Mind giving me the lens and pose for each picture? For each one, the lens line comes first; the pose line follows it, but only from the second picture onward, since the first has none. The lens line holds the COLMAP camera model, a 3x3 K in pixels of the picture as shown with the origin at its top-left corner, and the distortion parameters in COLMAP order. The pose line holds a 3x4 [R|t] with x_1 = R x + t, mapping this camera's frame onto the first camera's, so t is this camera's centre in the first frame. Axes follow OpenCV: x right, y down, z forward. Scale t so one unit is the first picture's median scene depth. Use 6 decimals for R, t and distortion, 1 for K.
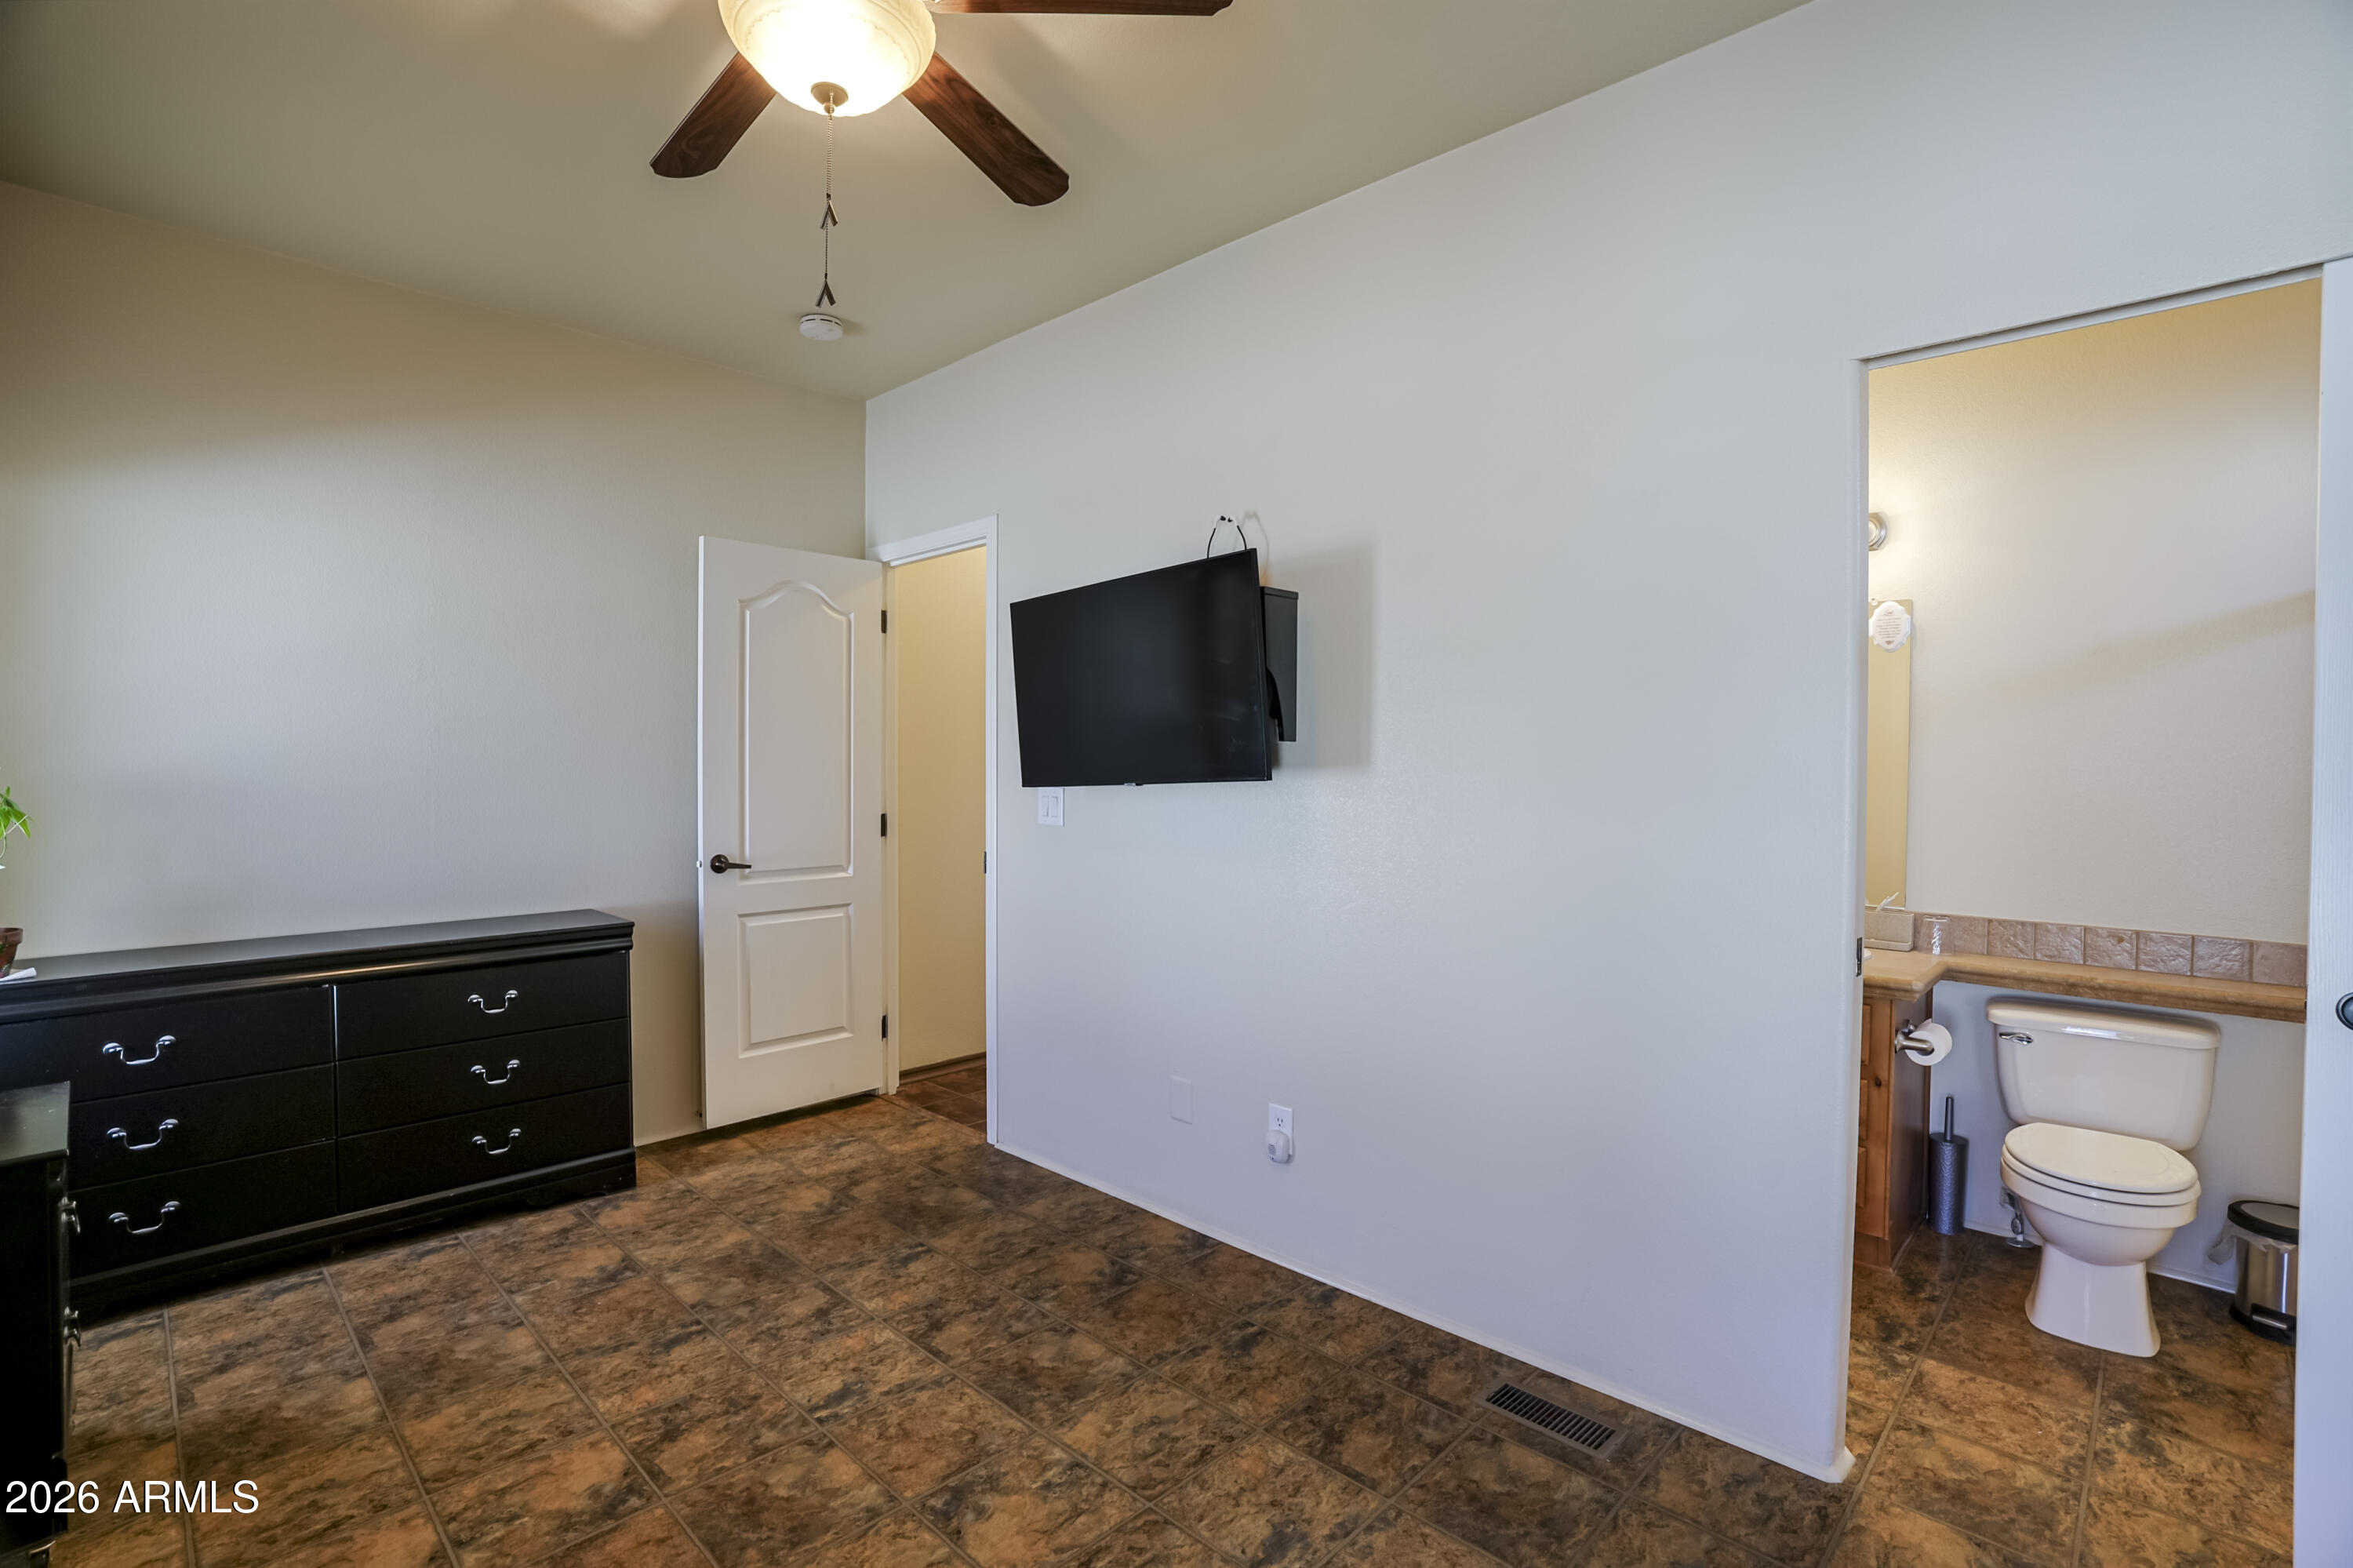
lens RADIAL K [[1102.6, 0, 1181.2], [0, 1102.6, 803.7], [0, 0, 1]] dist [-0.003458, 0.000255]
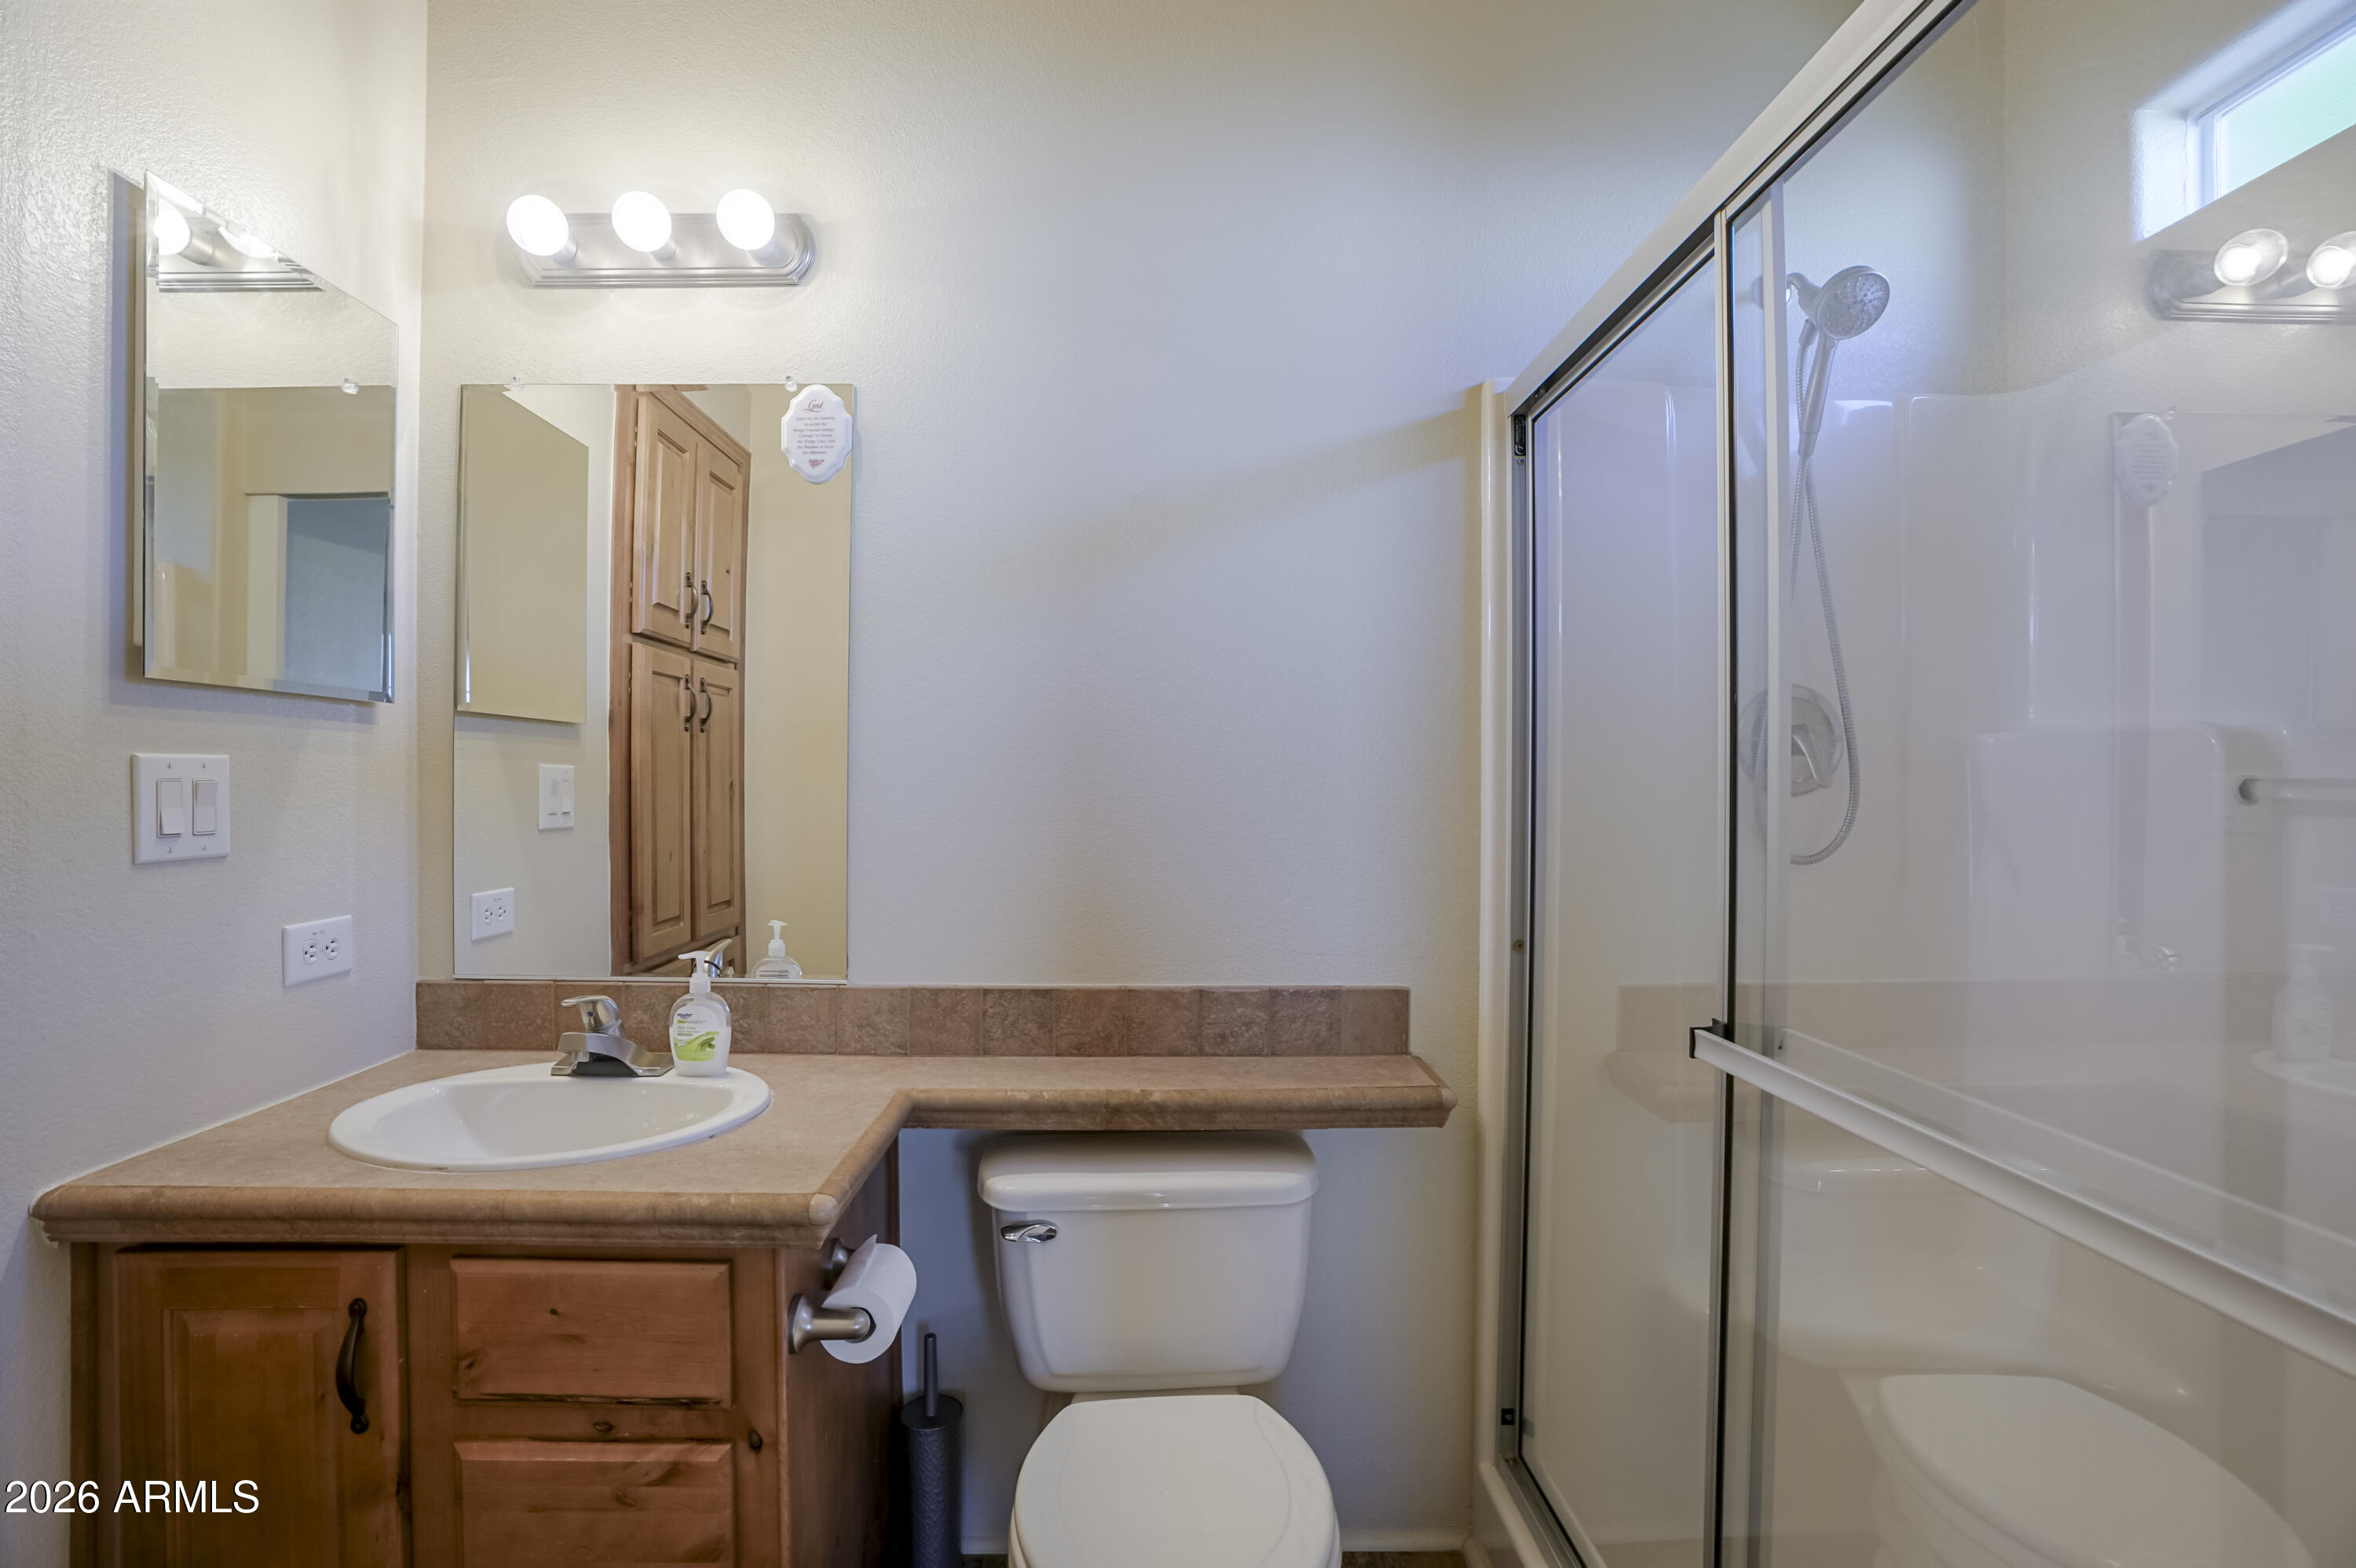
lens RADIAL K [[1103.9, 0, 1182.8], [0, 1103.9, 803.7], [0, 0, 1]] dist [-0.003458, 0.000255]
pose [[0.704785, -0.003444, 0.709413, 0.458067], [0.021417, 0.999636, -0.016425, 0.030321], [-0.709098, 0.026769, 0.704602, 0.599059]]
